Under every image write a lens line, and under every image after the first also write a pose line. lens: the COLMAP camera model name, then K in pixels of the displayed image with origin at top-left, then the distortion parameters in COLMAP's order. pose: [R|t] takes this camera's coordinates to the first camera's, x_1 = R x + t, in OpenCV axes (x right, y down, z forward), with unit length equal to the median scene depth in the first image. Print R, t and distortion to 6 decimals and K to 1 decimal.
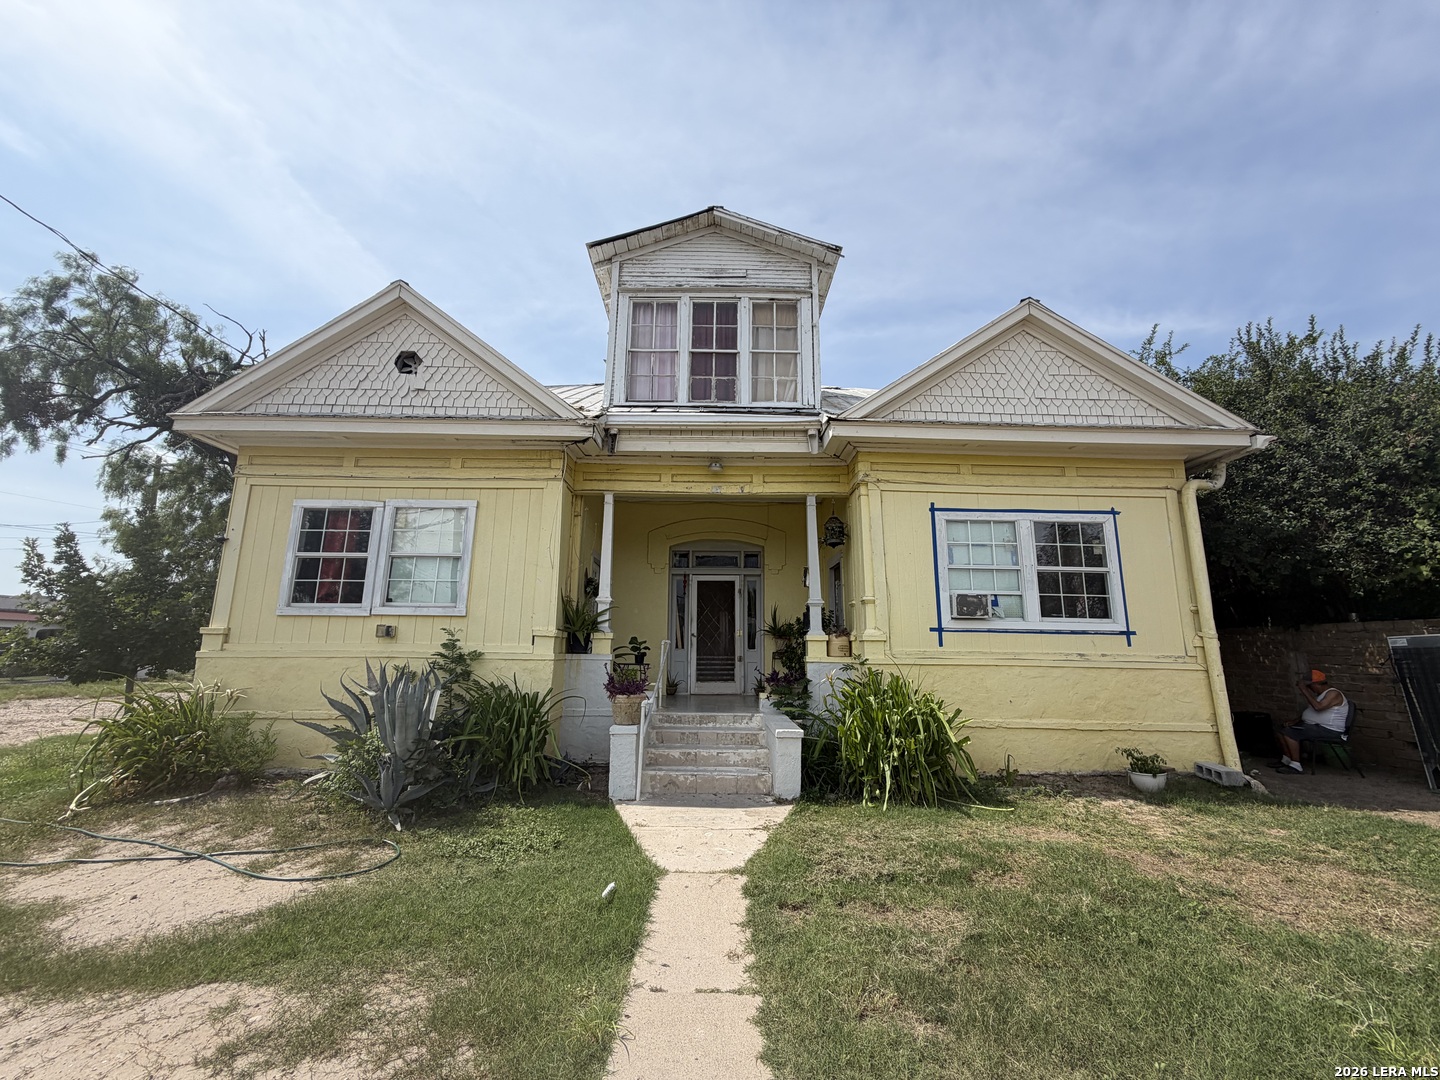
lens RADIAL K [[582.0, 0, 715.6], [0, 582.0, 538.7], [0, 0, 1]] dist [0.006449, 0.000034]
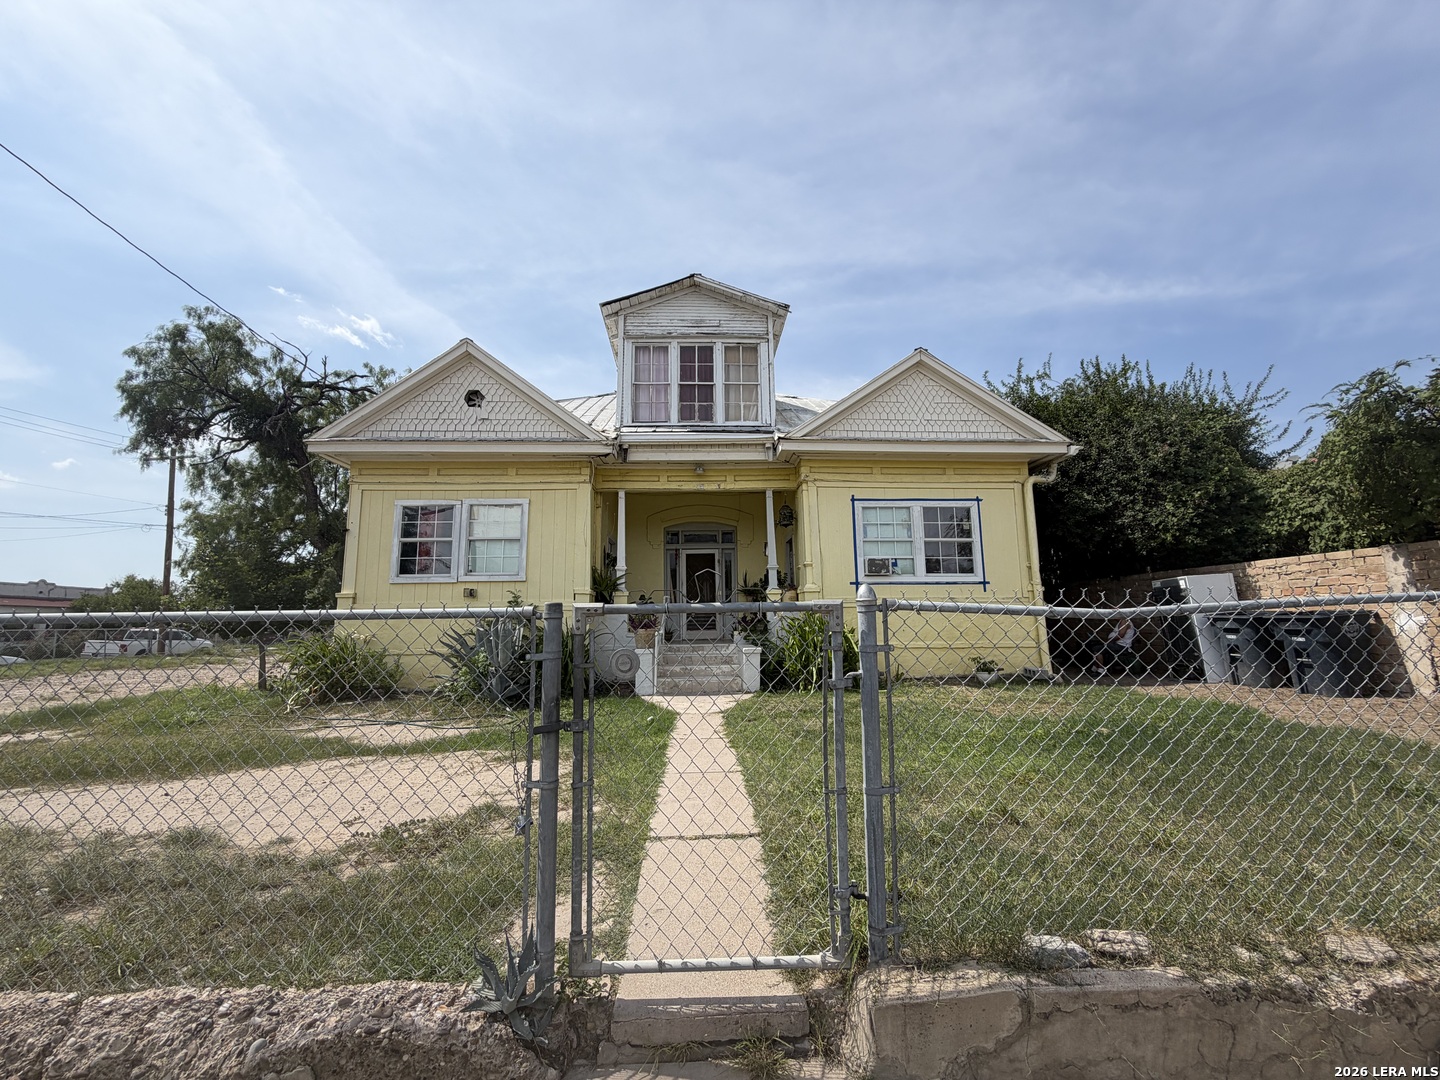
lens RADIAL K [[582.0, 0, 715.6], [0, 582.0, 538.7], [0, 0, 1]] dist [0.006449, 0.000034]
pose [[0.999165, -0.018941, 0.036214, -0.015667], [0.017311, 0.998846, 0.044789, -0.024394], [-0.037021, -0.044125, 0.998340, -0.404297]]
